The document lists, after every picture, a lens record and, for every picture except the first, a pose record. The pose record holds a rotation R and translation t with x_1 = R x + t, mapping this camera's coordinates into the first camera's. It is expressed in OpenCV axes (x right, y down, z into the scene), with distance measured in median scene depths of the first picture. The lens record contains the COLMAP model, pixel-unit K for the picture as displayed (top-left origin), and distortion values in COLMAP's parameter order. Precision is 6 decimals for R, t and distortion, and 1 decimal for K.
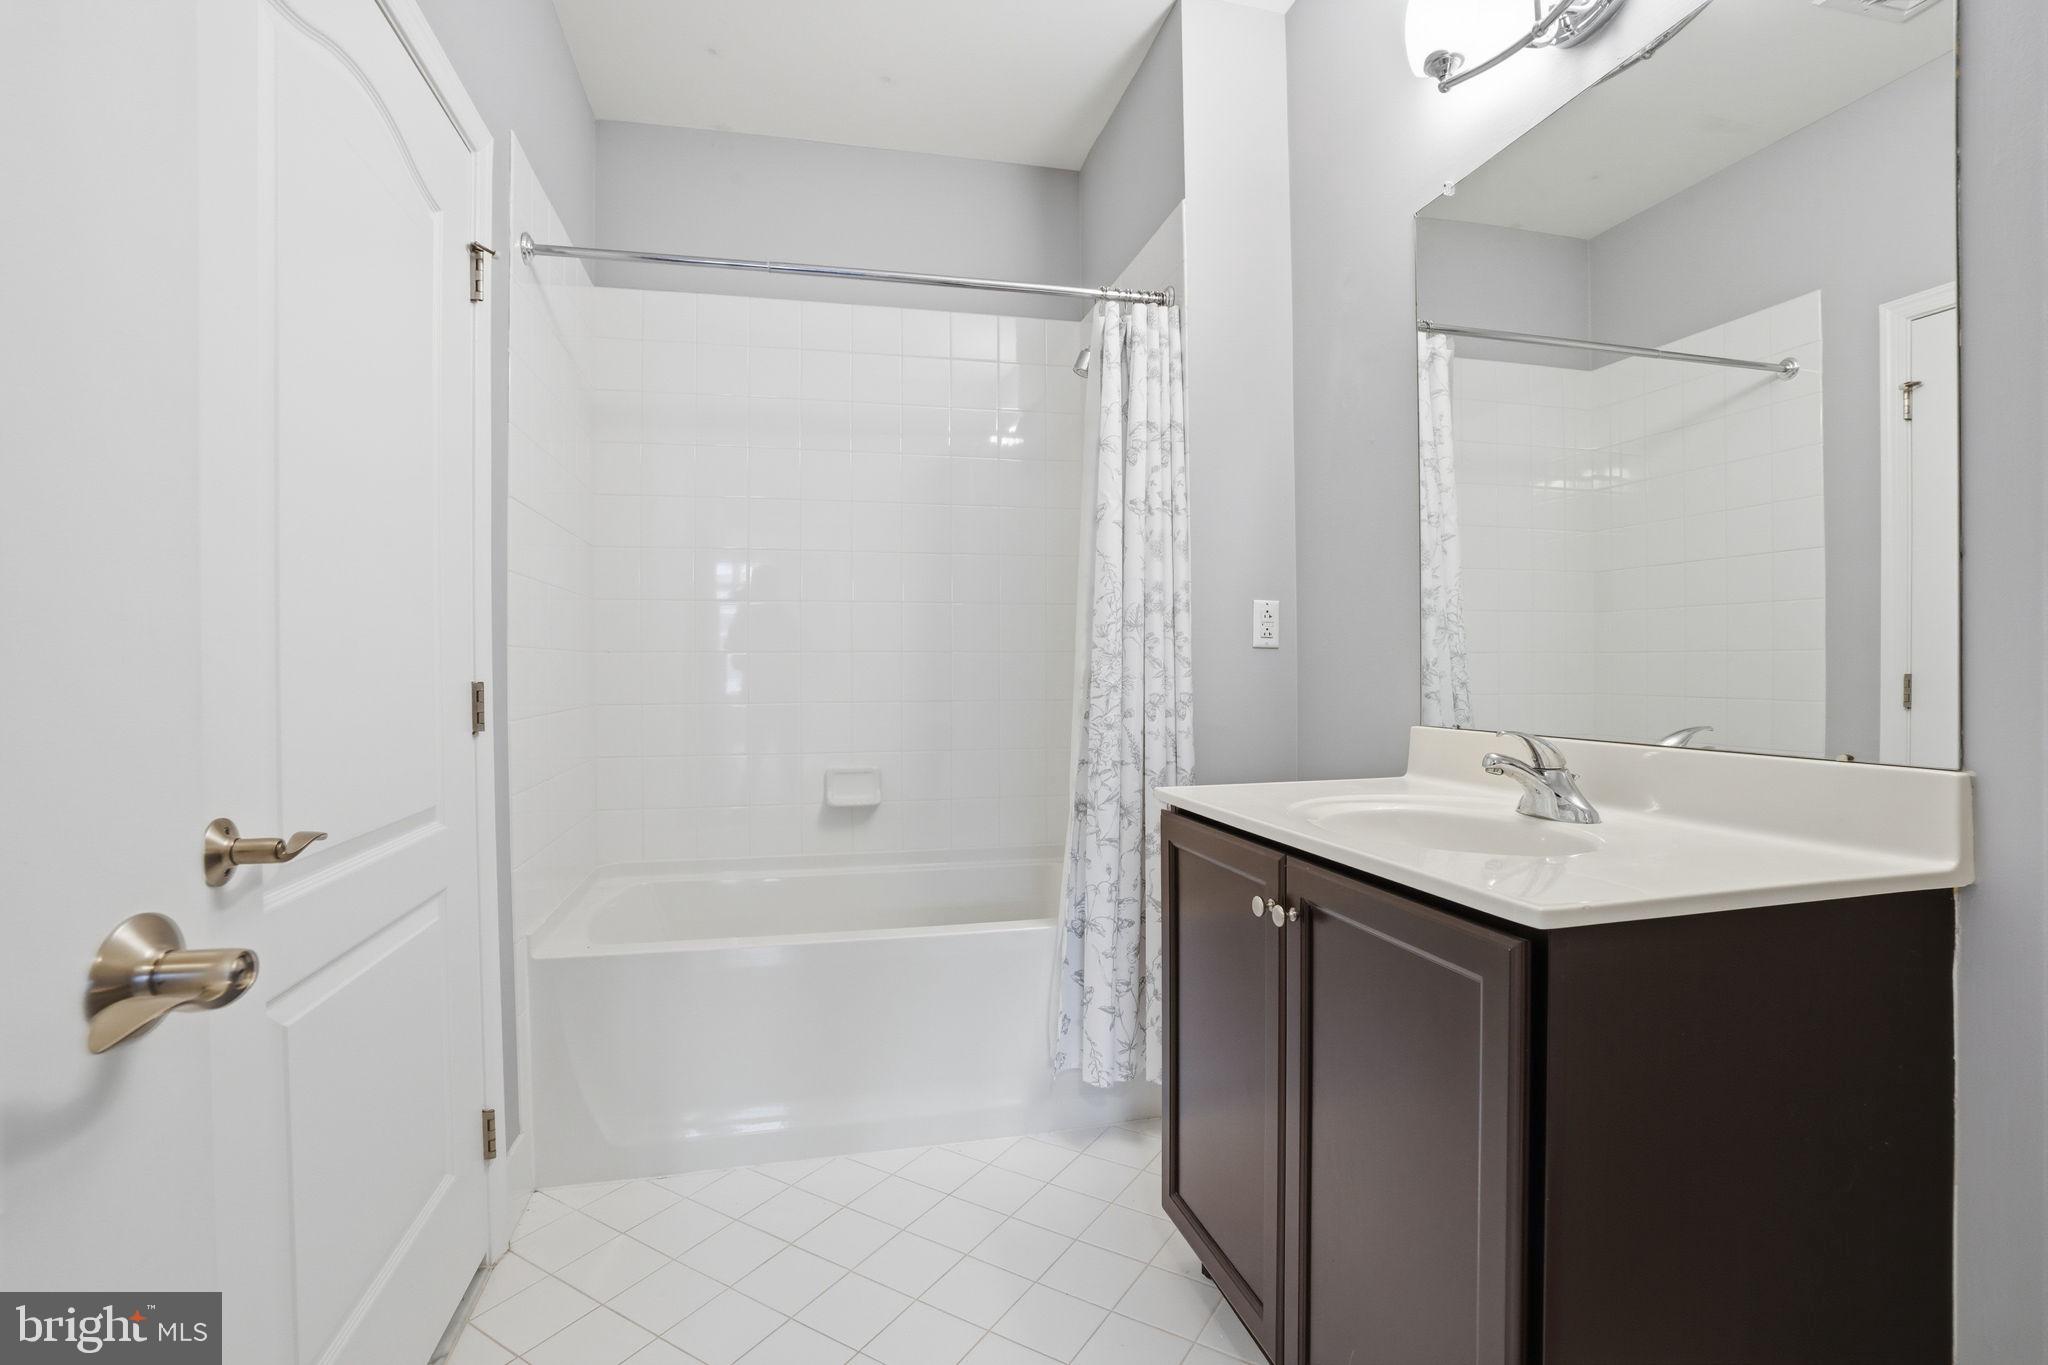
lens RADIAL K [[945.4, 0, 1013.4], [0, 945.4, 676.8], [0, 0, 1]] dist [-0.043589, 0.000669]
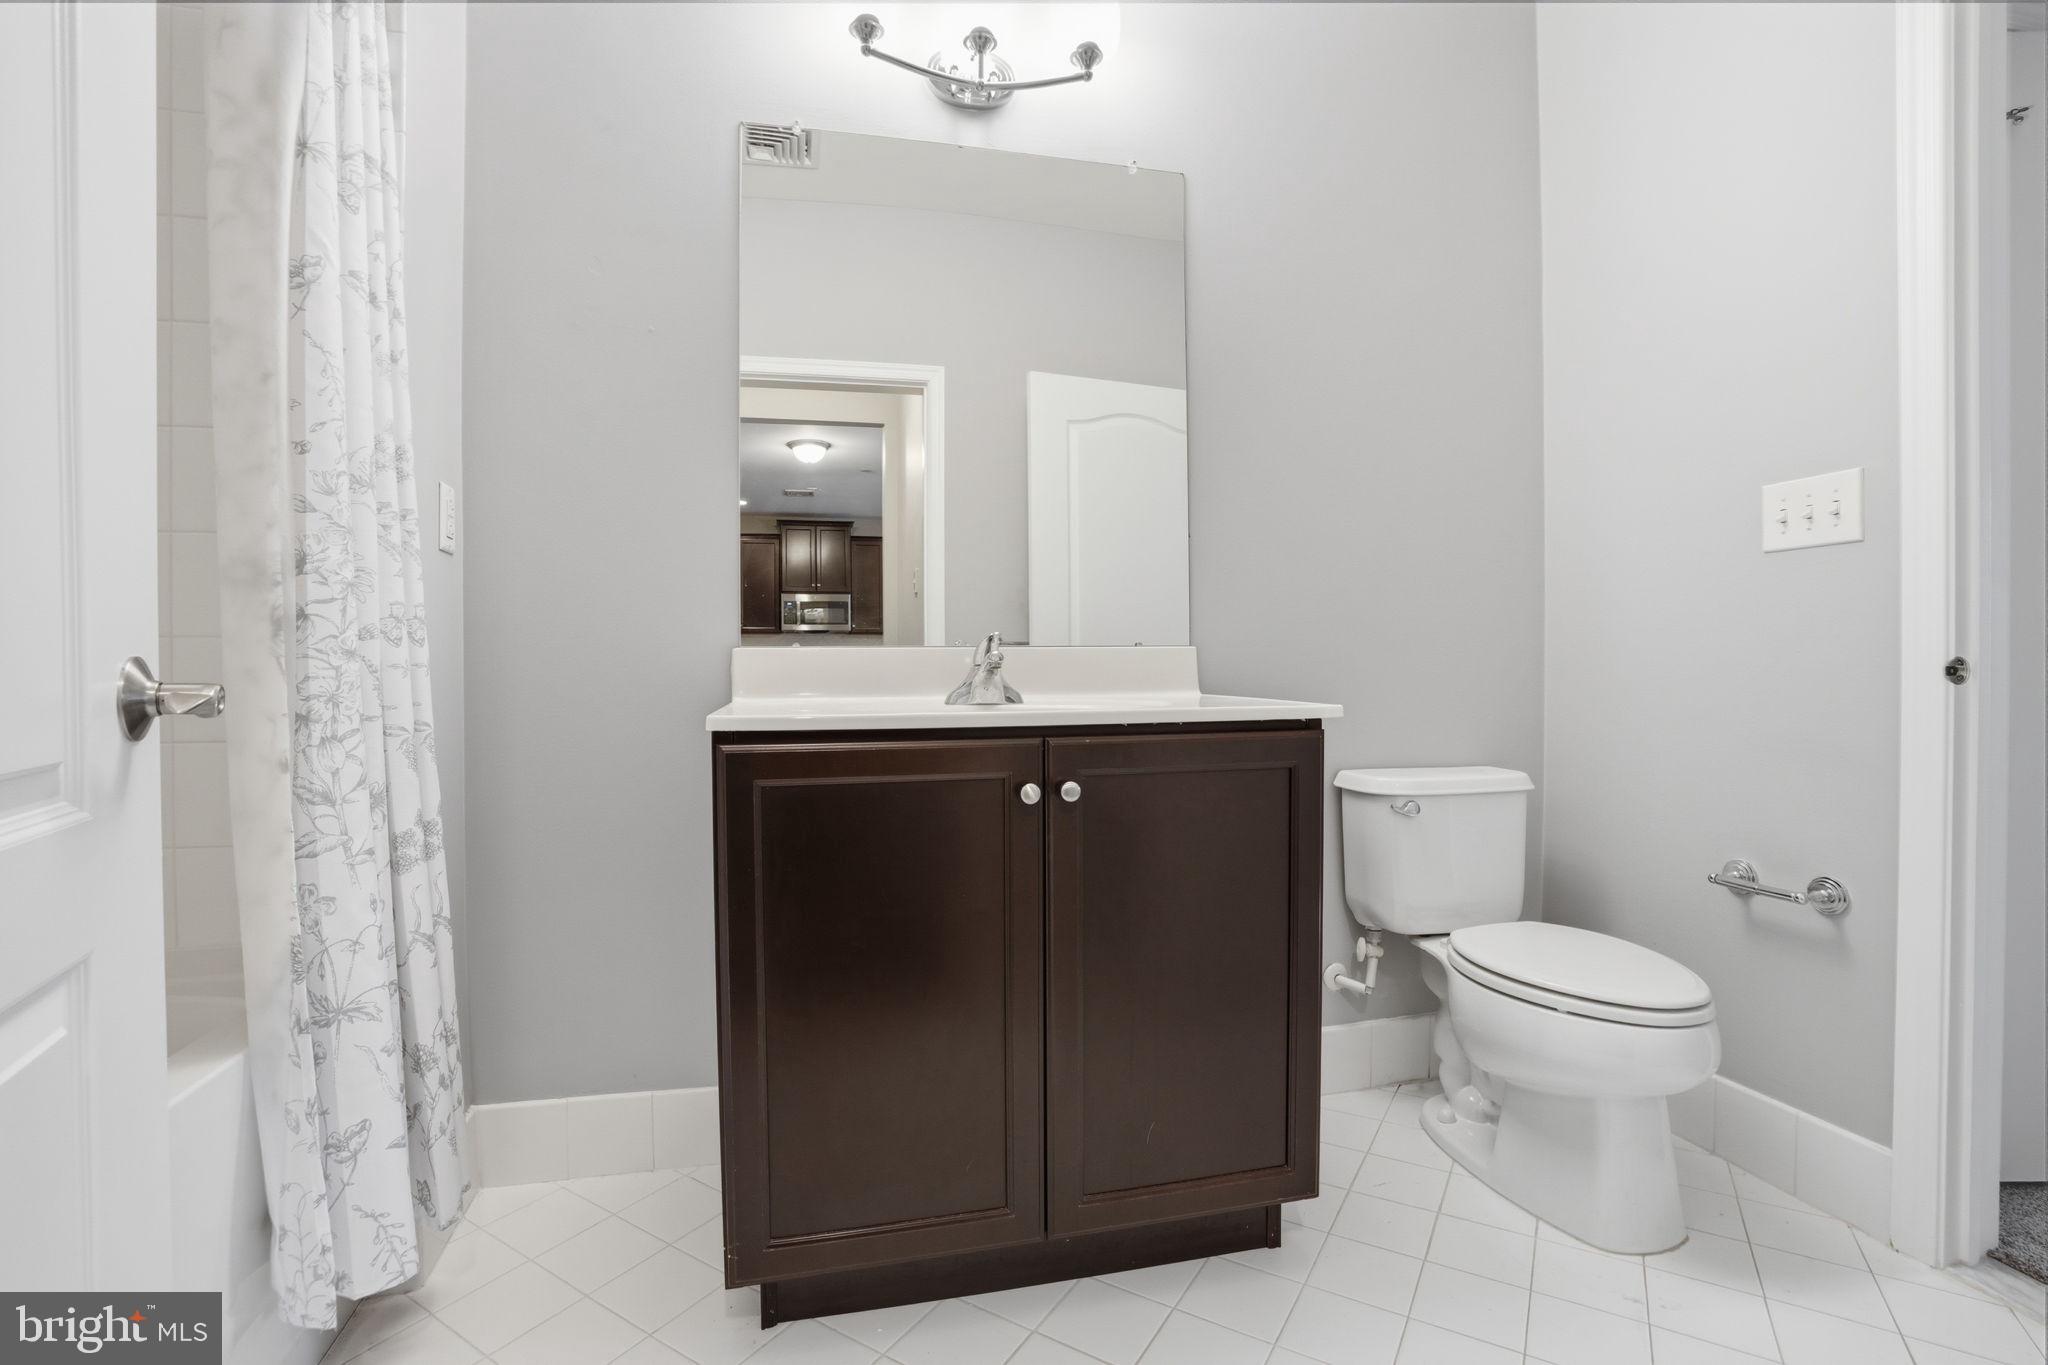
lens RADIAL K [[945.4, 0, 1013.4], [0, 945.4, 676.8], [0, 0, 1]] dist [-0.043589, 0.000669]
pose [[-0.001226, -0.007873, 0.999968, -0.451841], [0.009817, 0.999921, 0.007885, 0.065464], [-0.999951, 0.009826, -0.001149, 0.601221]]
